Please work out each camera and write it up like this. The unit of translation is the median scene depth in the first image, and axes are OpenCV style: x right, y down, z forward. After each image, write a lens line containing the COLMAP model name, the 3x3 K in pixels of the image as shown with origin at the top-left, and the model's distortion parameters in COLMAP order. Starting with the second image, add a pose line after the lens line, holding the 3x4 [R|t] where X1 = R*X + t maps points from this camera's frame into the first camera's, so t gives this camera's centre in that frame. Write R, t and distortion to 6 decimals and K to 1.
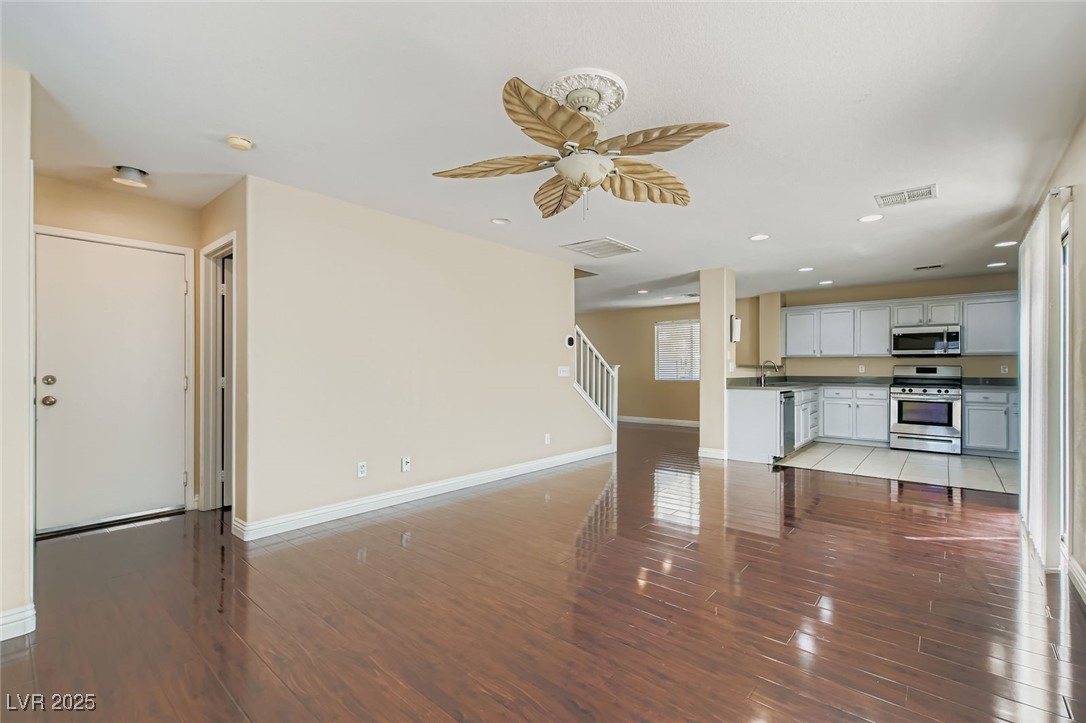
lens RADIAL K [[467.3, 0, 550.0], [0, 467.3, 366.5], [0, 0, 1]] dist [-0.000241, -0.001694]
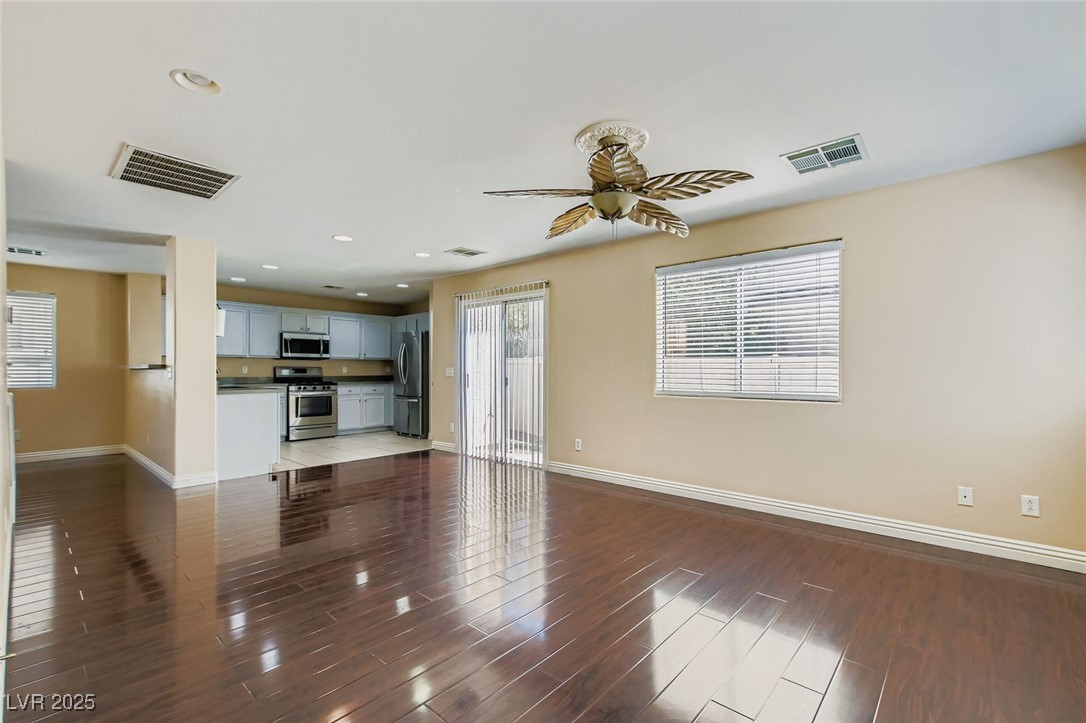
lens RADIAL K [[467.3, 0, 546.4], [0, 467.3, 365.0], [0, 0, 1]] dist [-0.000241, -0.001694]
pose [[0.003549, 0.007959, 0.999962, -0.387926], [-0.004436, 0.999959, -0.007943, 0.000296], [-0.999984, -0.004408, 0.003584, 0.390658]]
